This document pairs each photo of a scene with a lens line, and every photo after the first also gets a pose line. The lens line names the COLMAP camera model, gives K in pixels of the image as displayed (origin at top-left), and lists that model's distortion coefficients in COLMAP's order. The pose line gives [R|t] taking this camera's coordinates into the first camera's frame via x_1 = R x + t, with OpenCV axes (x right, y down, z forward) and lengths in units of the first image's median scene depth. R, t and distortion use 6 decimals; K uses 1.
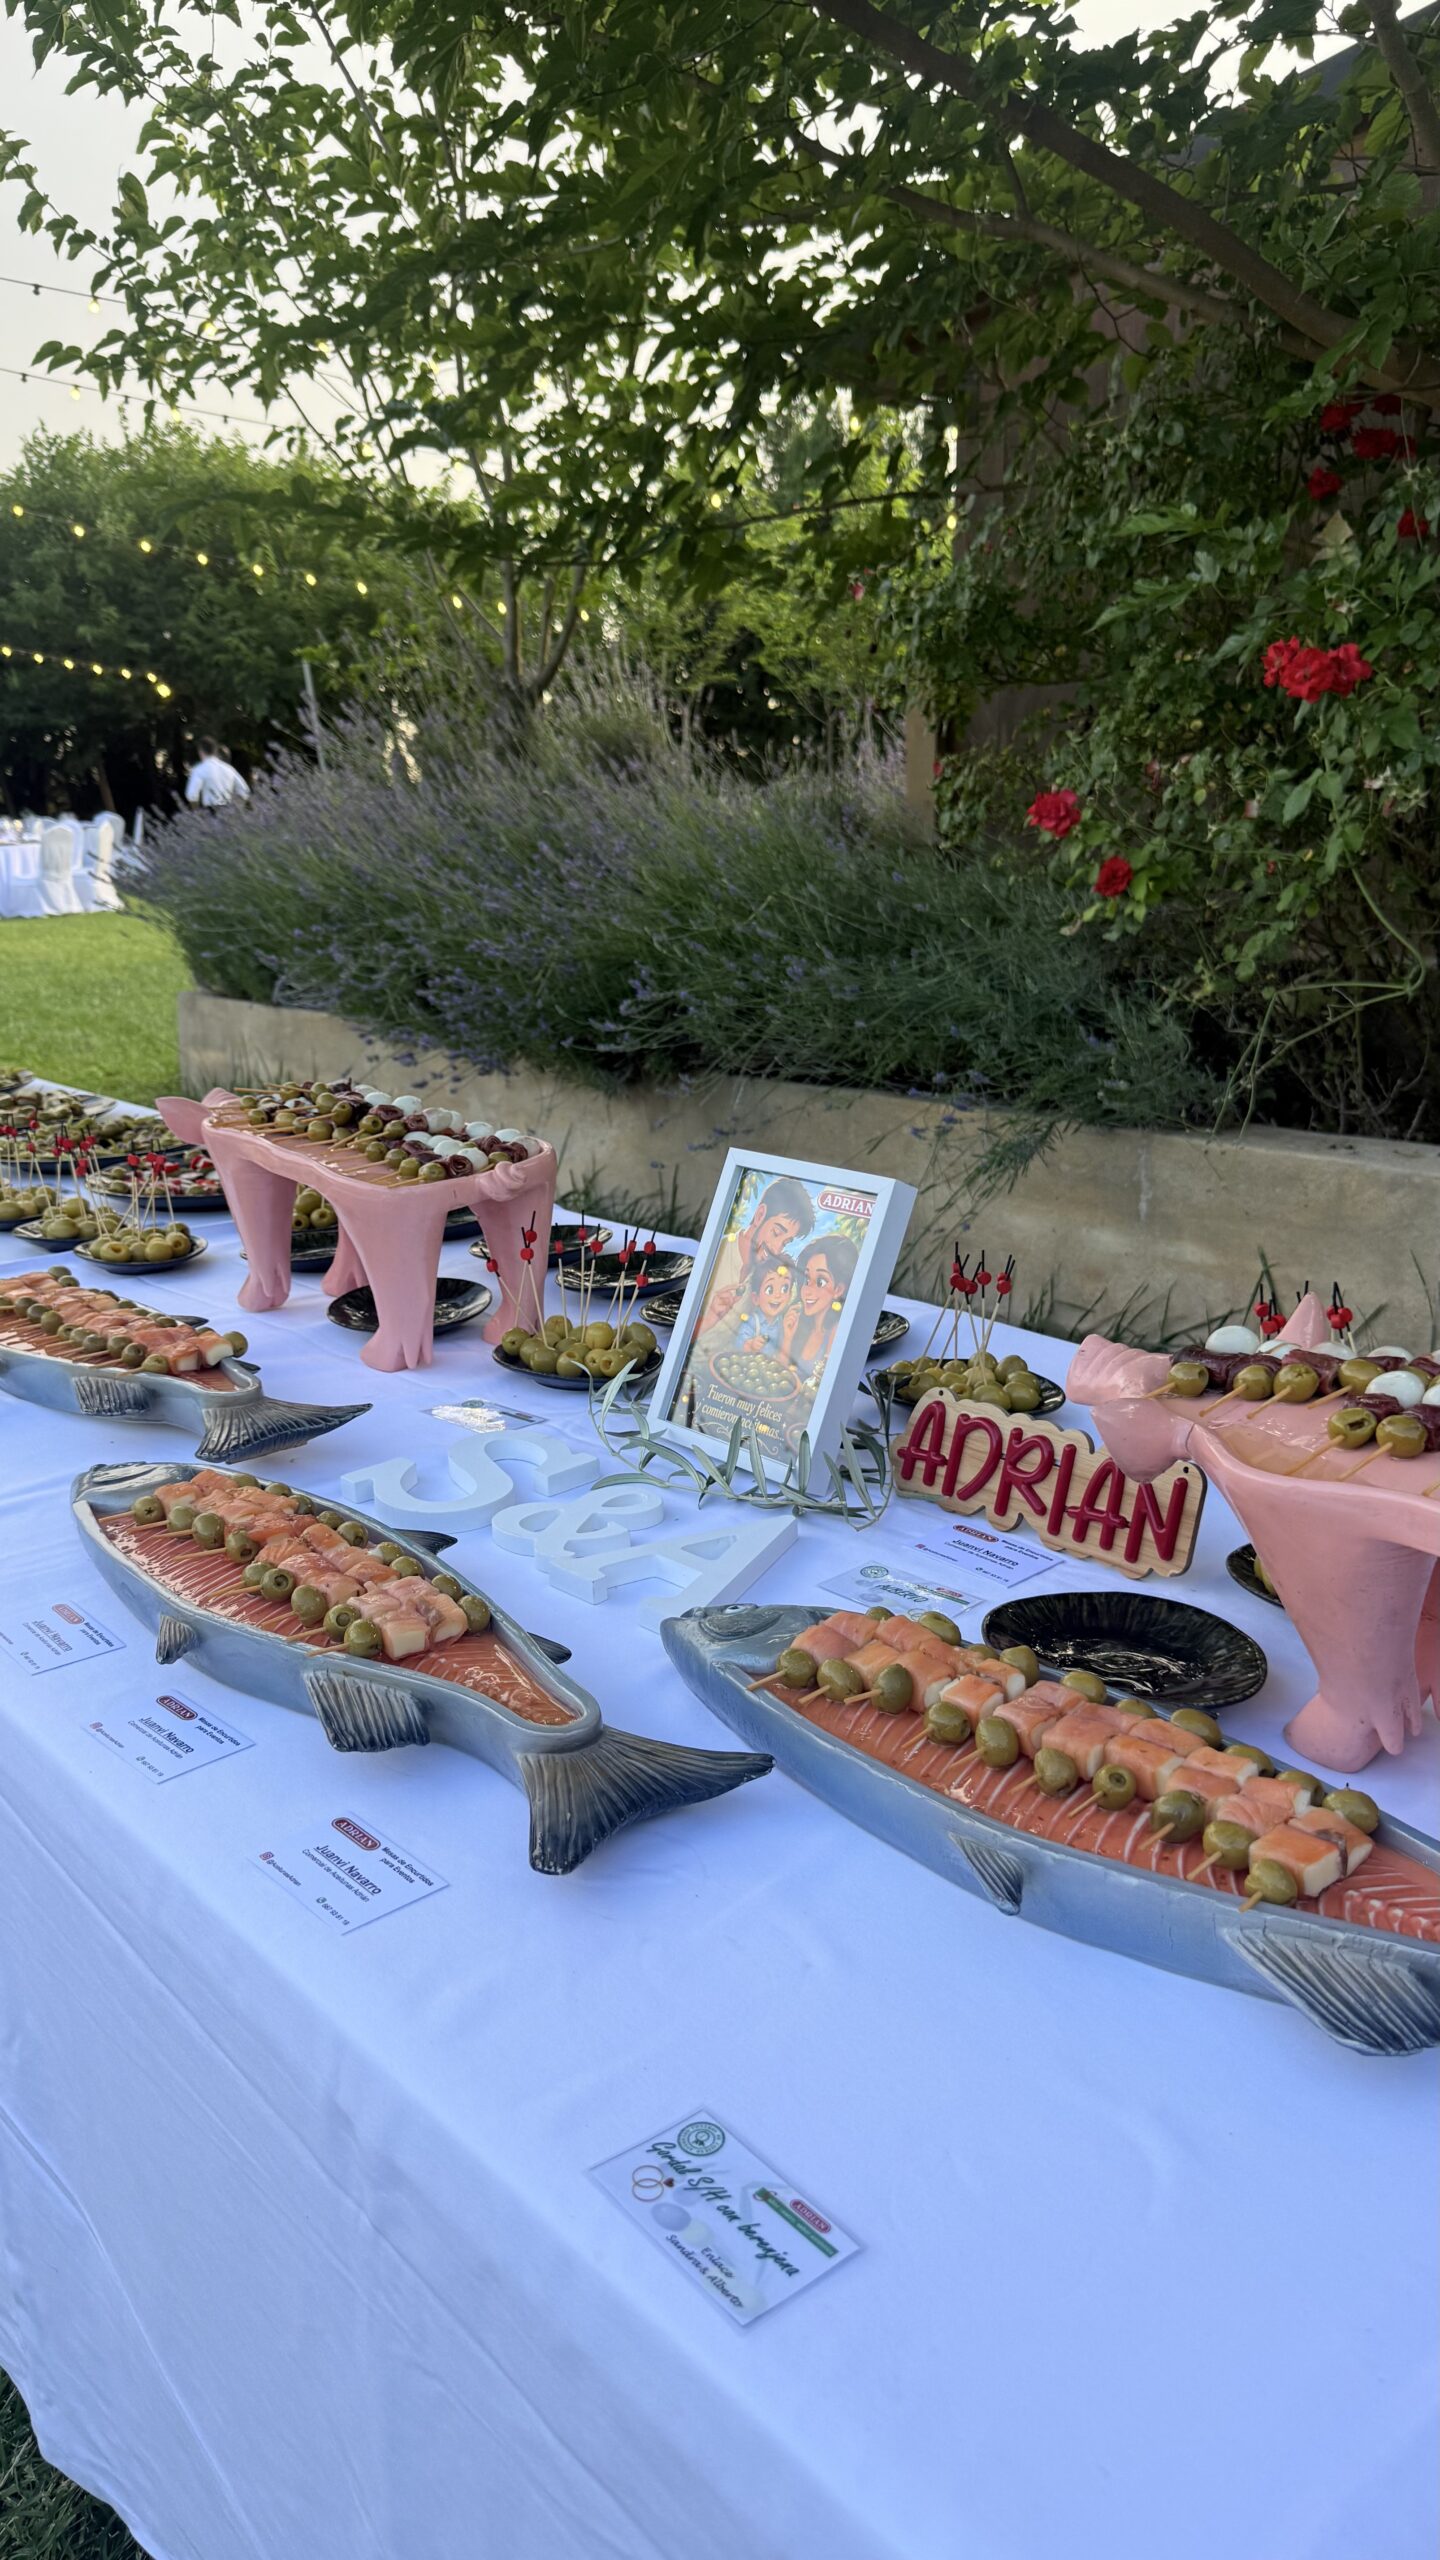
lens RADIAL K [[1819.9, 0, 703.3], [0, 1819.9, 1280.5], [0, 0, 1]] dist [0.093195, -0.135827]
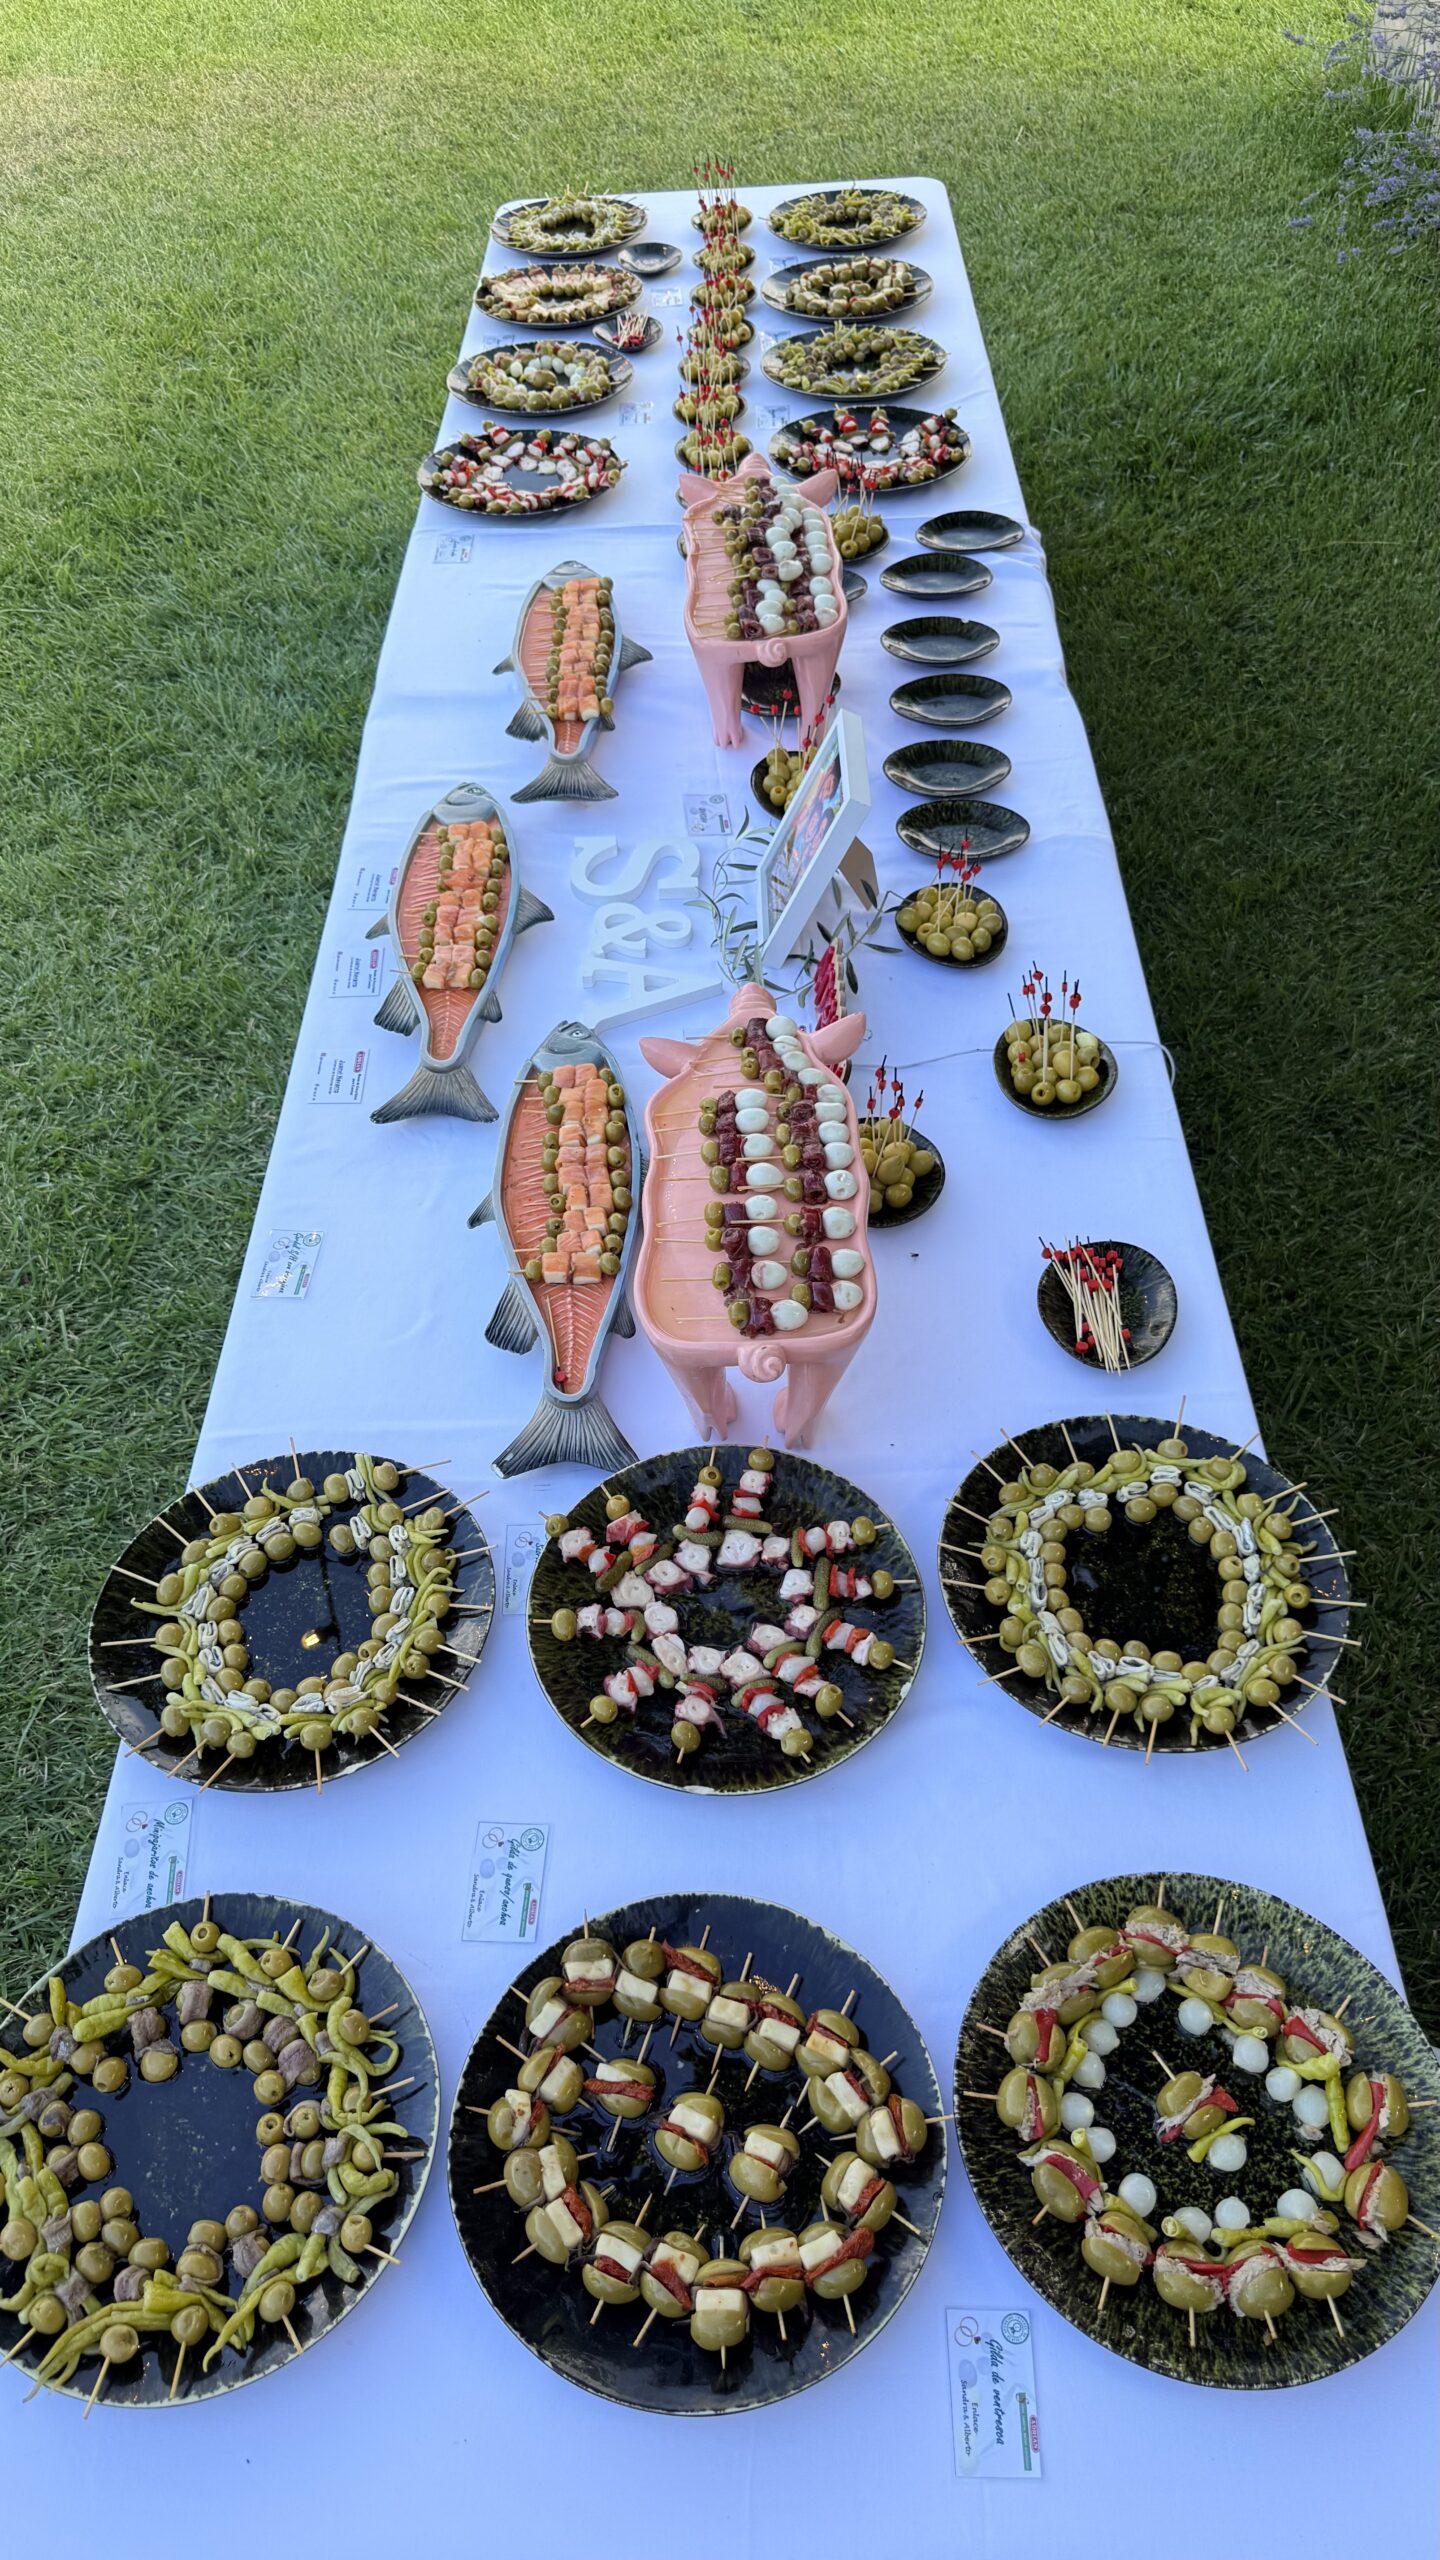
lens RADIAL K [[1819.9, 0, 703.3], [0, 1819.9, 1280.5], [0, 0, 1]] dist [0.093195, -0.135827]
pose [[0.751567, 0.490652, -0.440916, 0.664024], [-0.161367, 0.784843, 0.598316, -0.477934], [0.639615, -0.378525, 0.669037, -0.181241]]
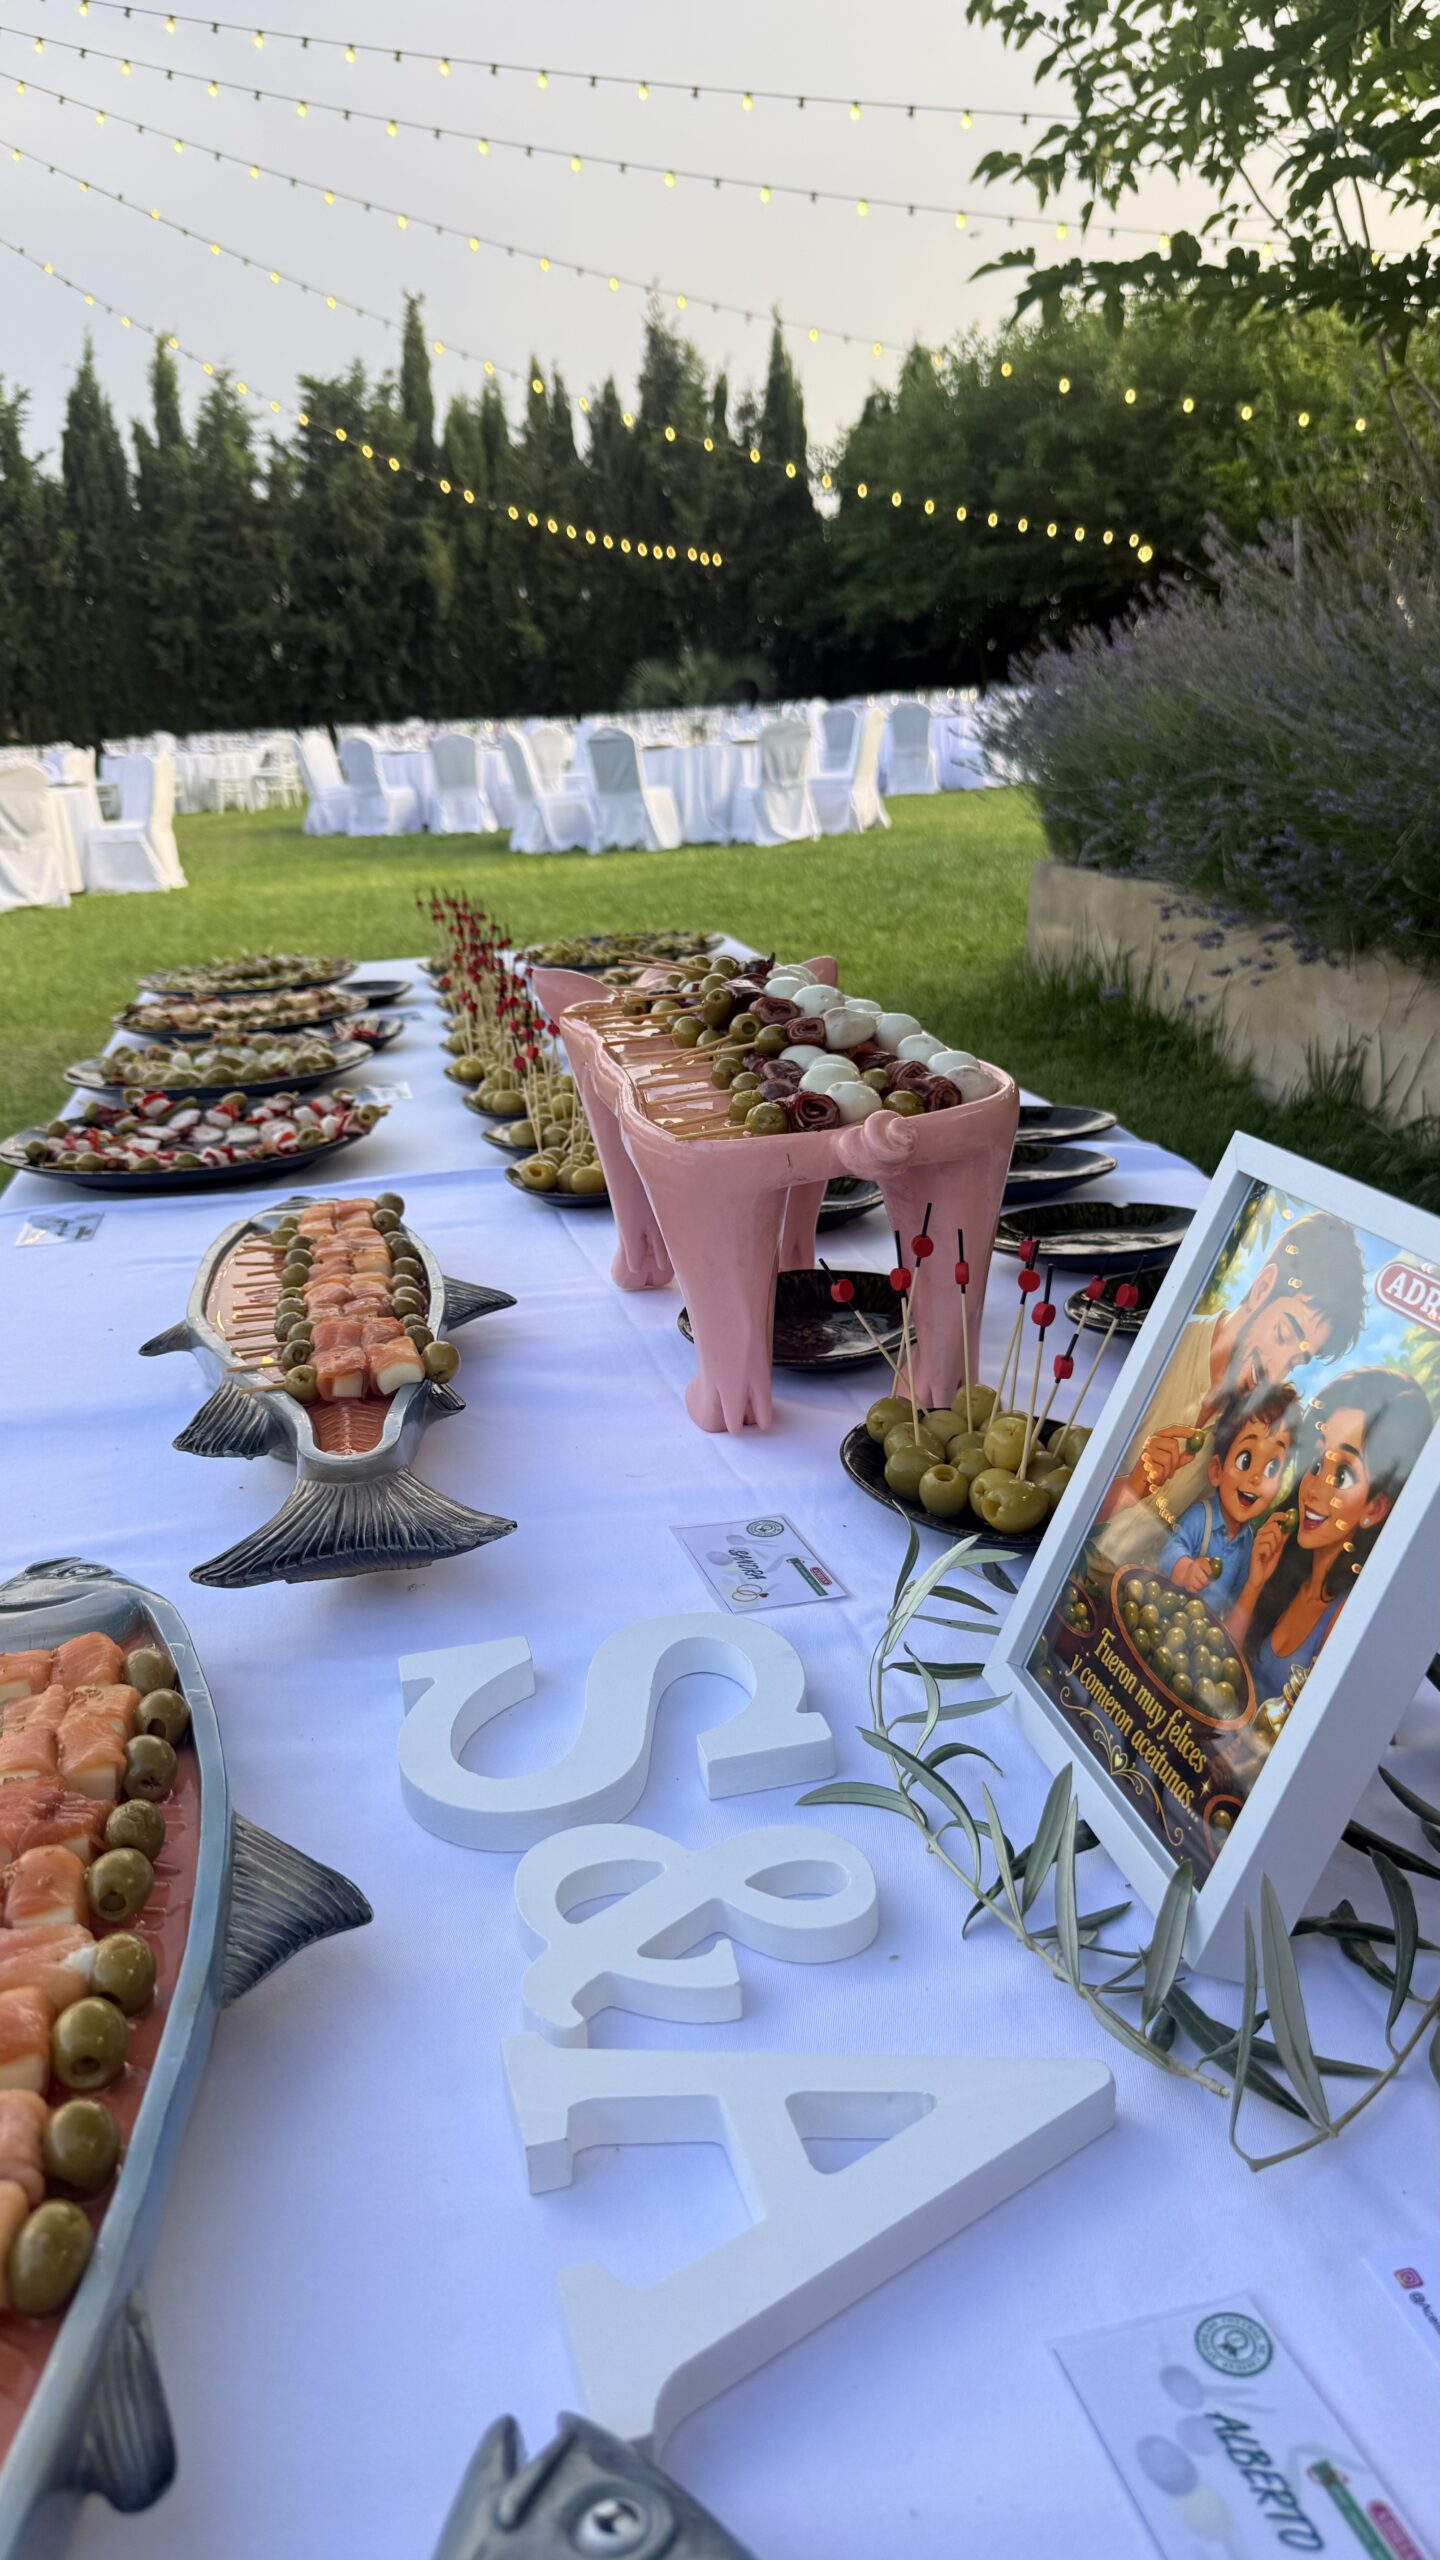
lens RADIAL K [[1808.9, 0, 720.0], [0, 1808.9, 1280.0], [0, 0, 1]] dist [0.059541, -0.117191]
pose [[0.876264, 0.135984, -0.462245, 0.099955], [-0.106070, 0.990255, 0.090241, -0.052862], [0.470012, -0.030044, 0.882149, 0.433123]]
